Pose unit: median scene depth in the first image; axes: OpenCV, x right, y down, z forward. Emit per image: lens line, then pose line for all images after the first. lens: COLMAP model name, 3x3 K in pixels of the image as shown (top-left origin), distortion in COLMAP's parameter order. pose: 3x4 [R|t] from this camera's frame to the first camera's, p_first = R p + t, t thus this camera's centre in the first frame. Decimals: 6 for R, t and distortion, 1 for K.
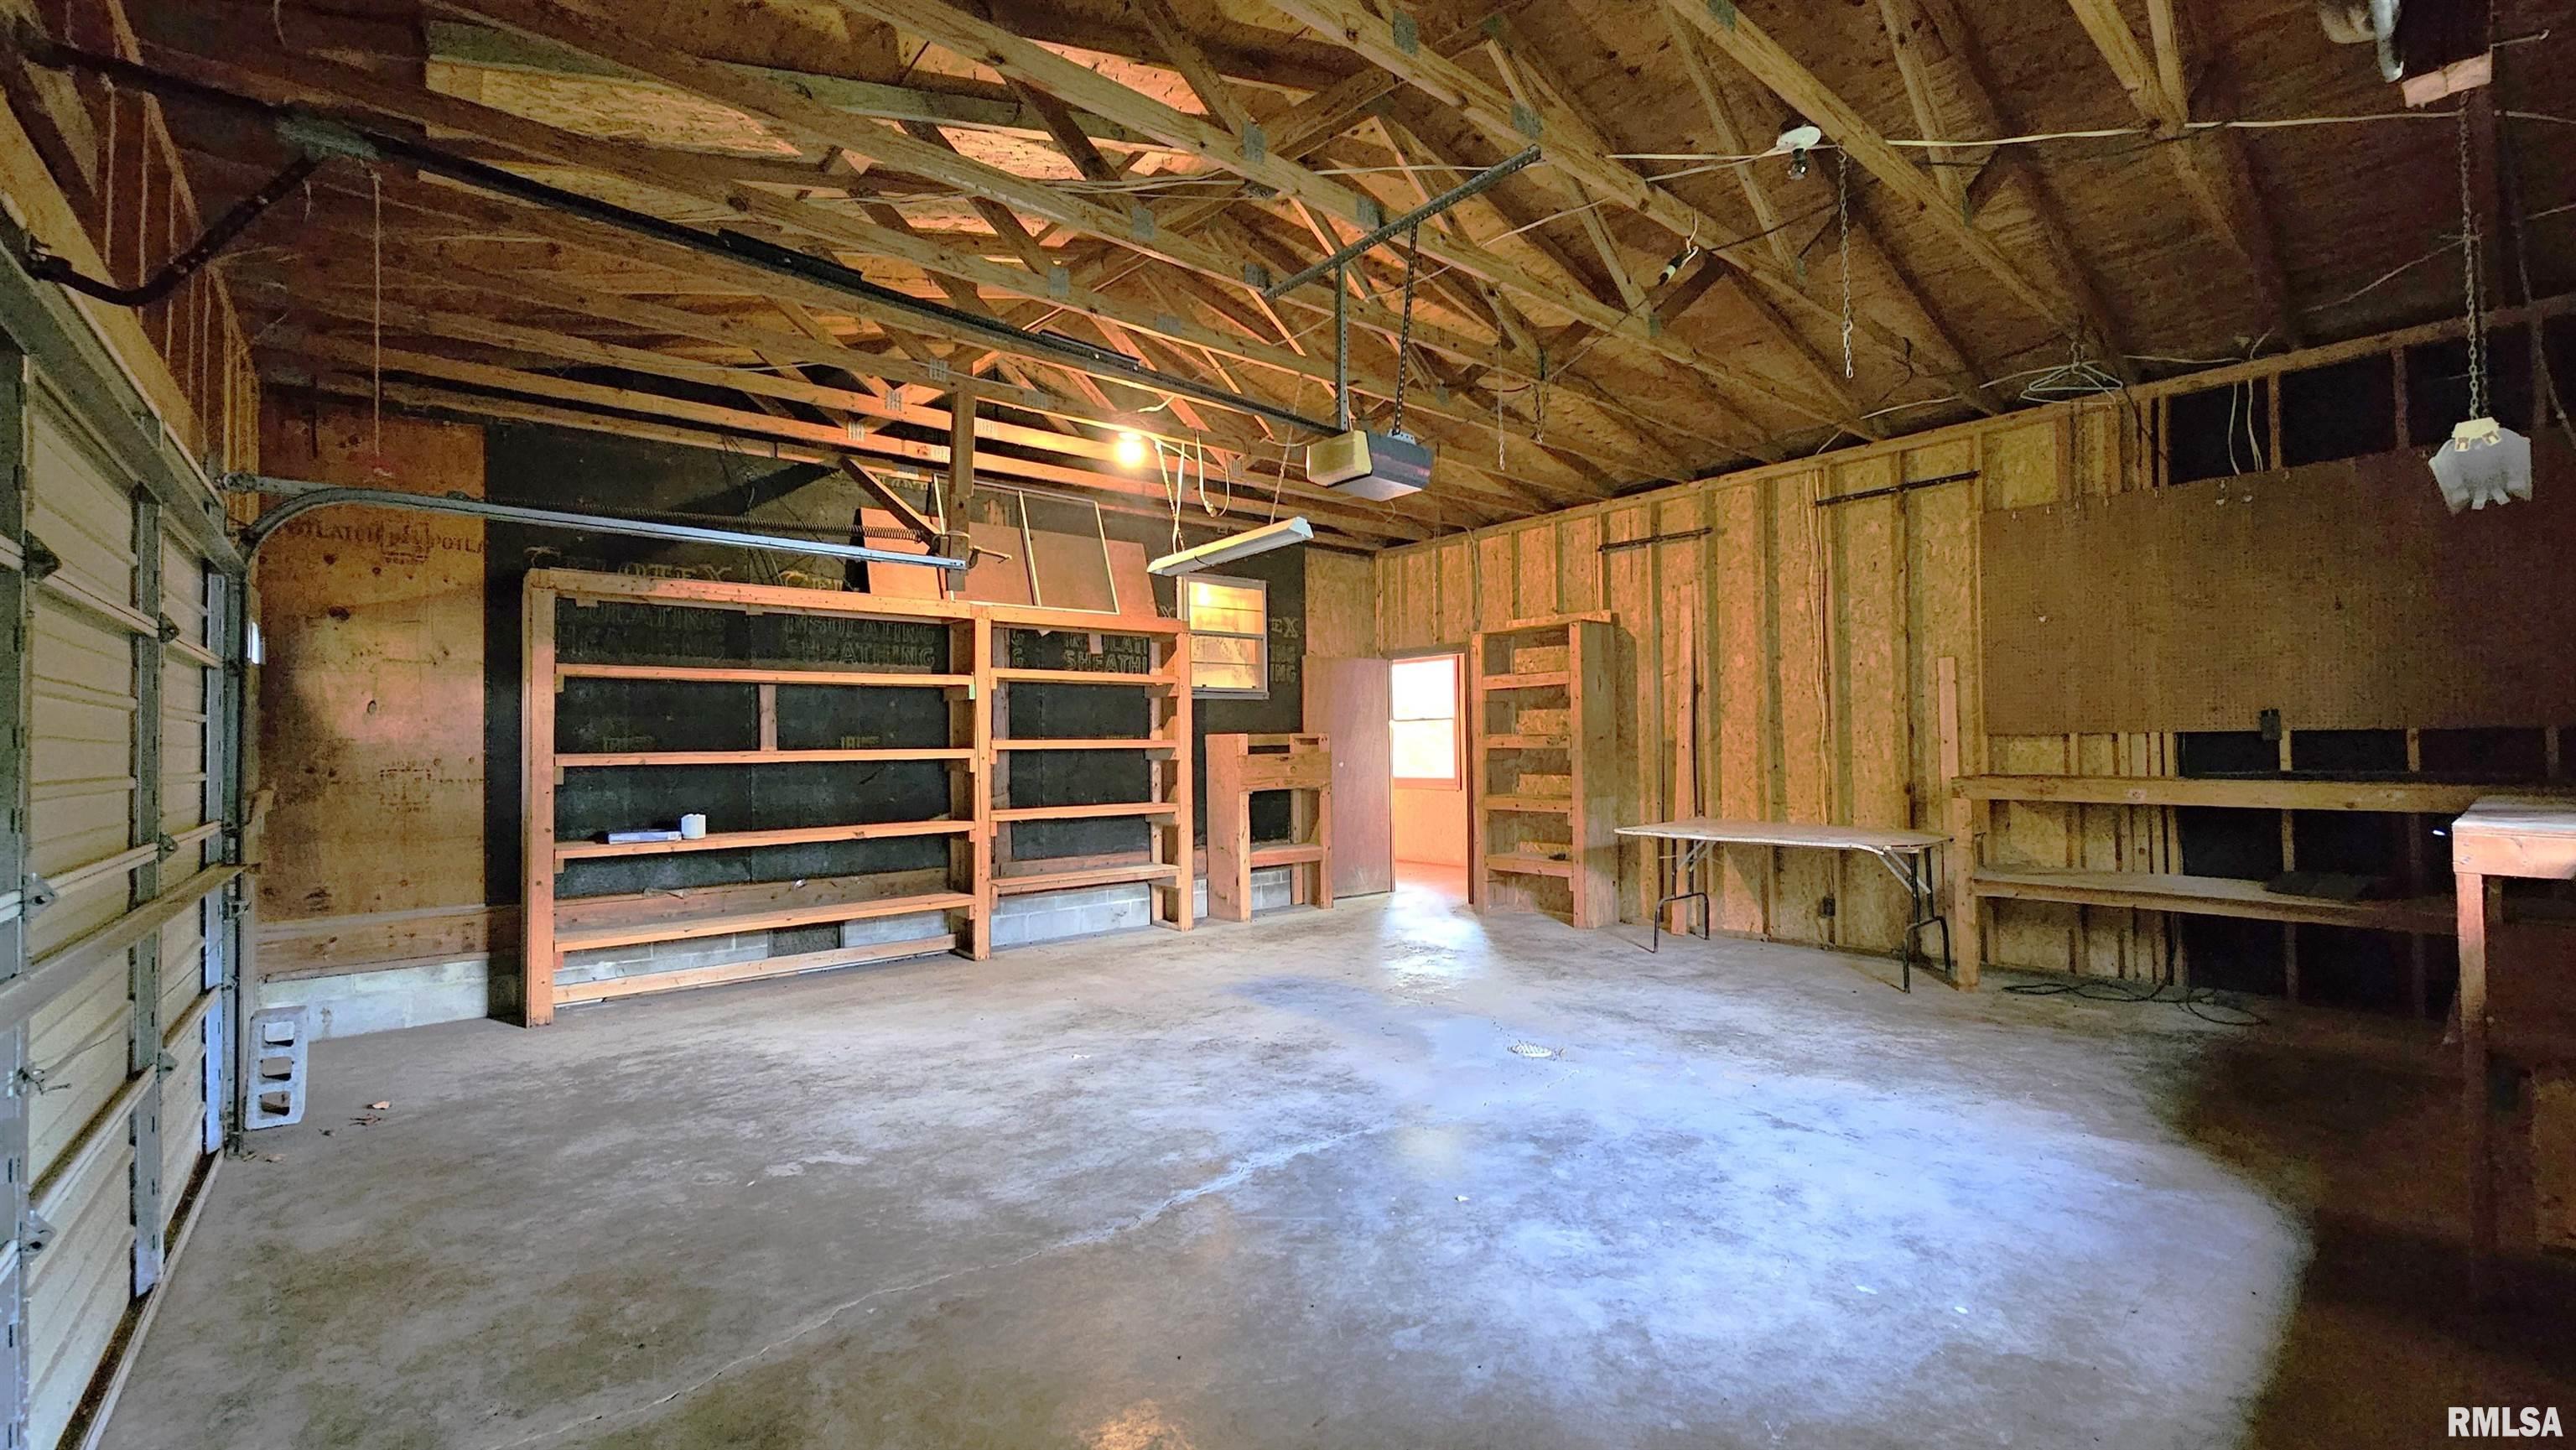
lens RADIAL K [[1055.3, 0, 1291.3], [0, 1055.3, 724.5], [0, 0, 1]] dist [0.001312, 0.000047]
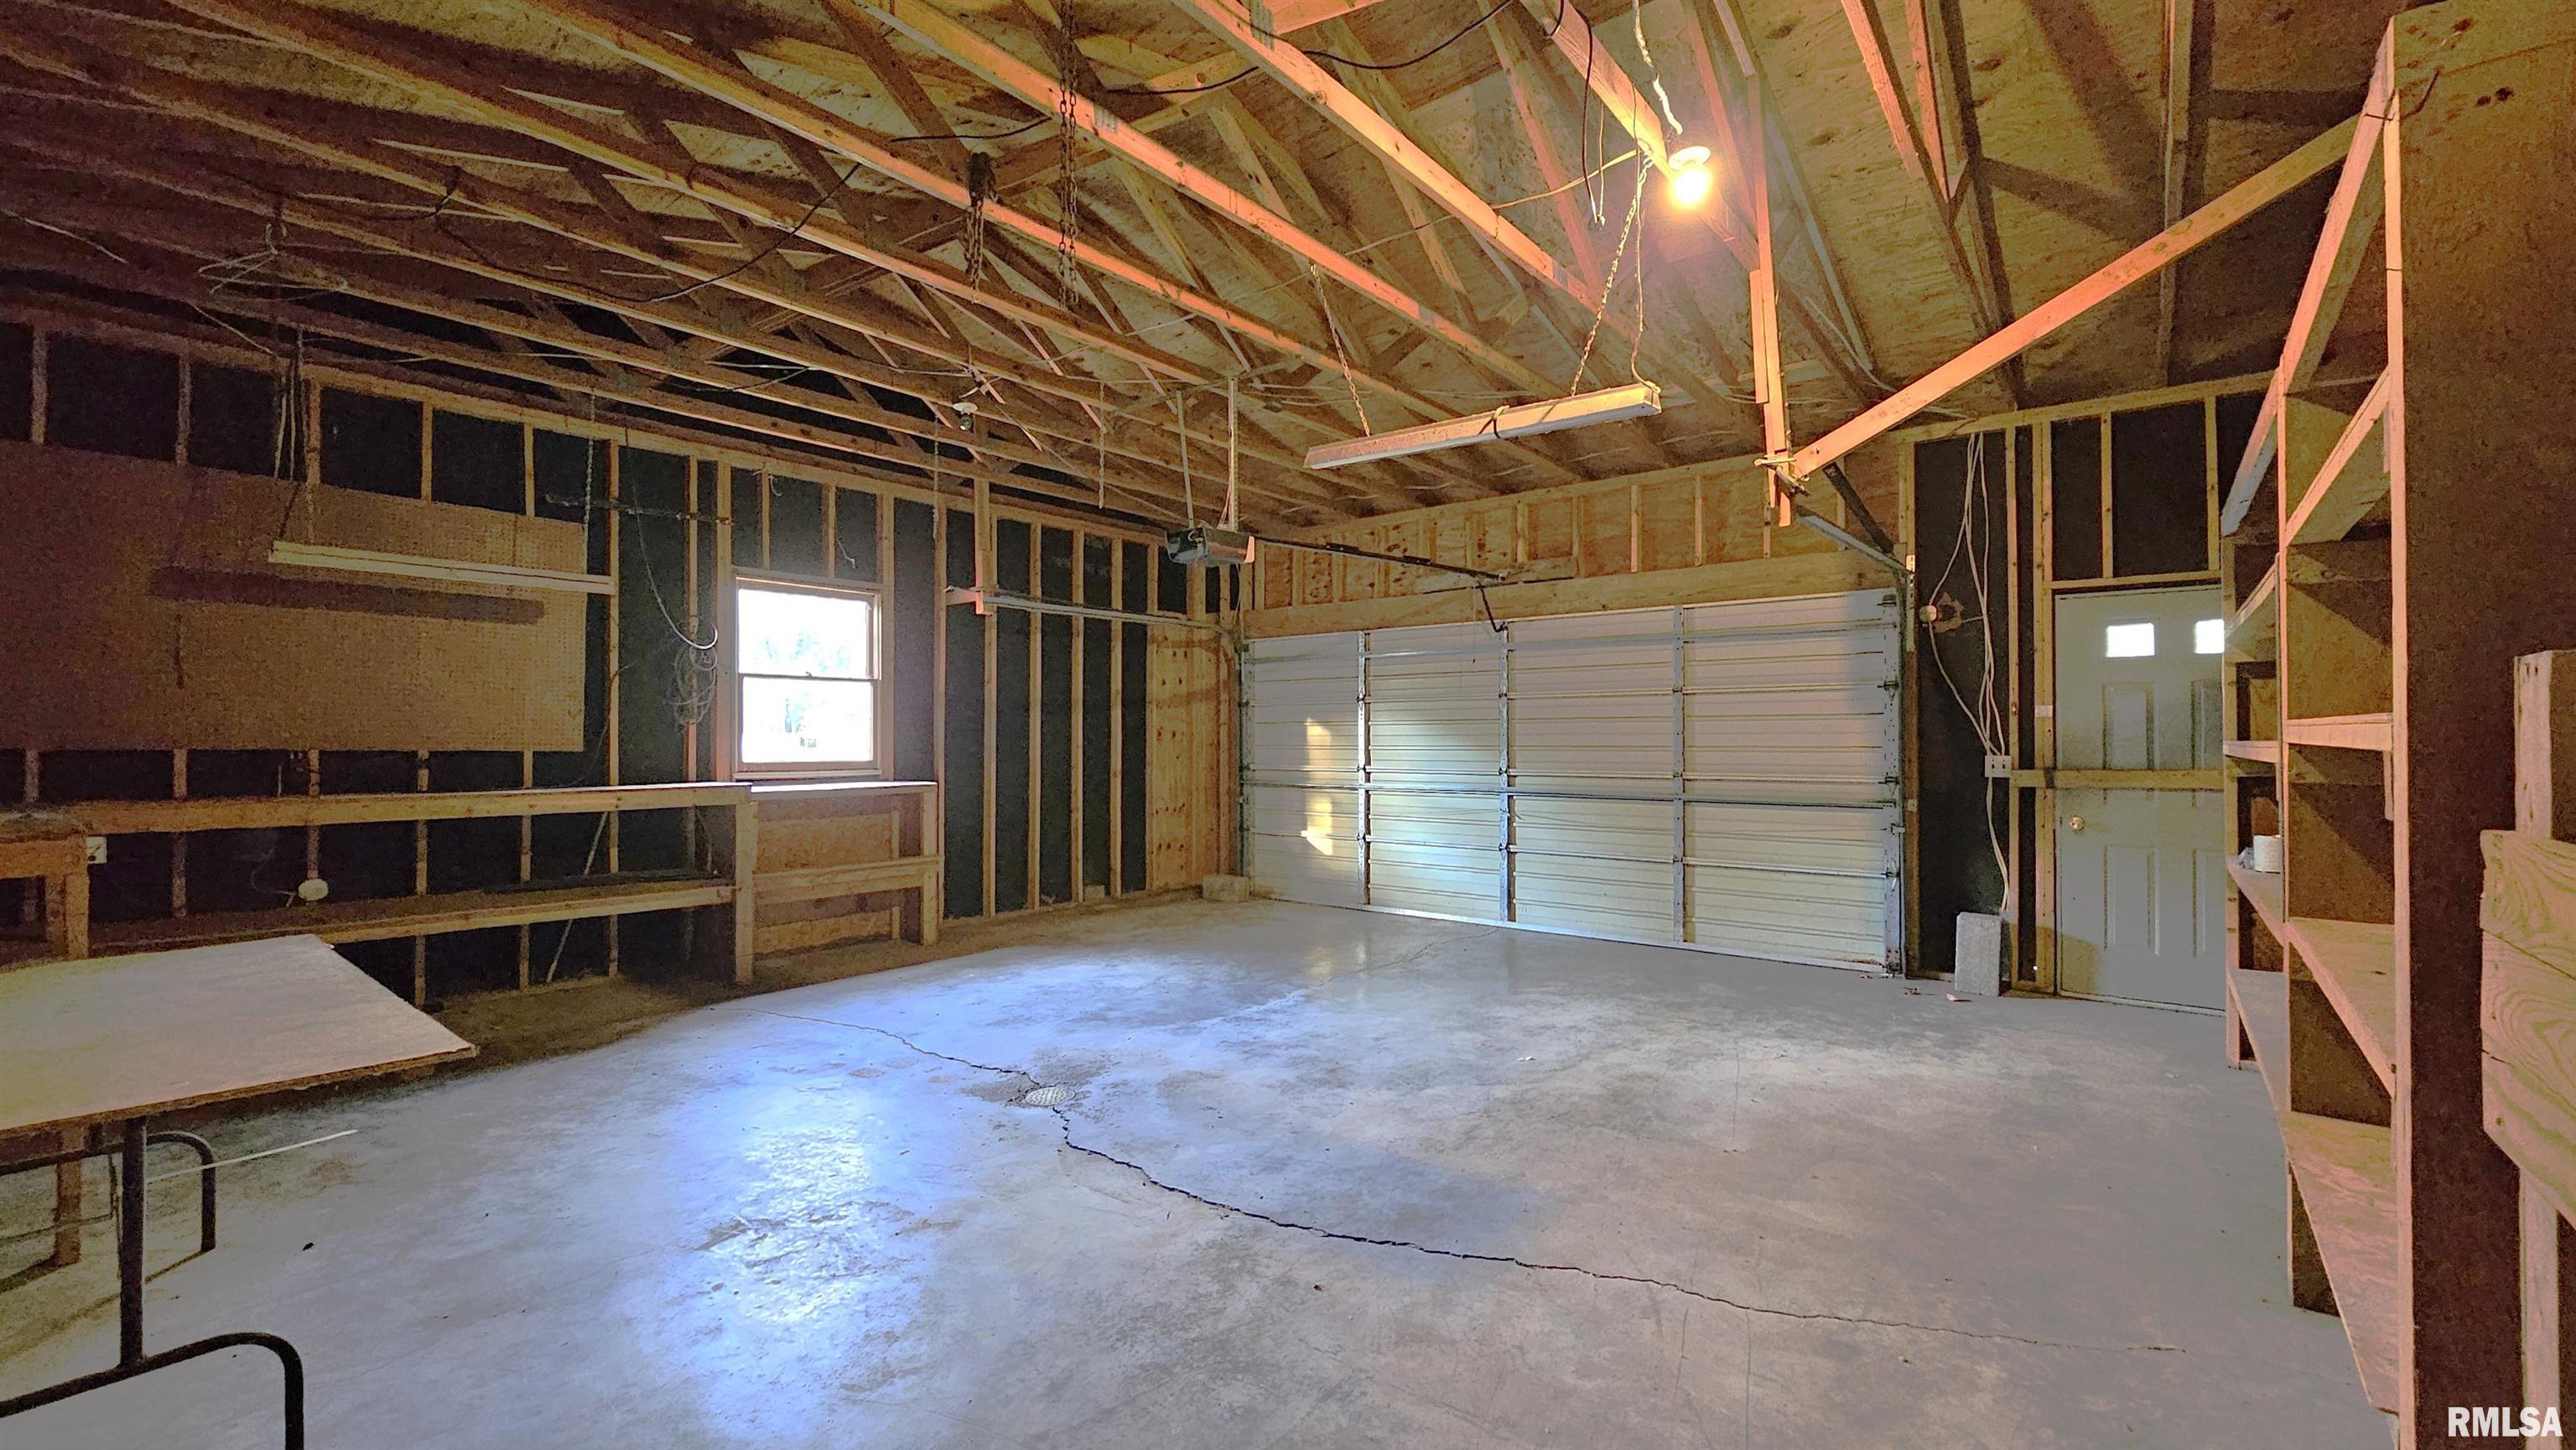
lens RADIAL K [[1055.3, 0, 1284.6], [0, 1055.3, 726.1], [0, 0, 1]] dist [0.001312, 0.000047]
pose [[-0.983147, 0.013943, -0.182285, 0.205824], [0.019447, 0.999406, -0.028445, 0.033846], [0.181780, -0.031510, -0.982834, 2.059886]]
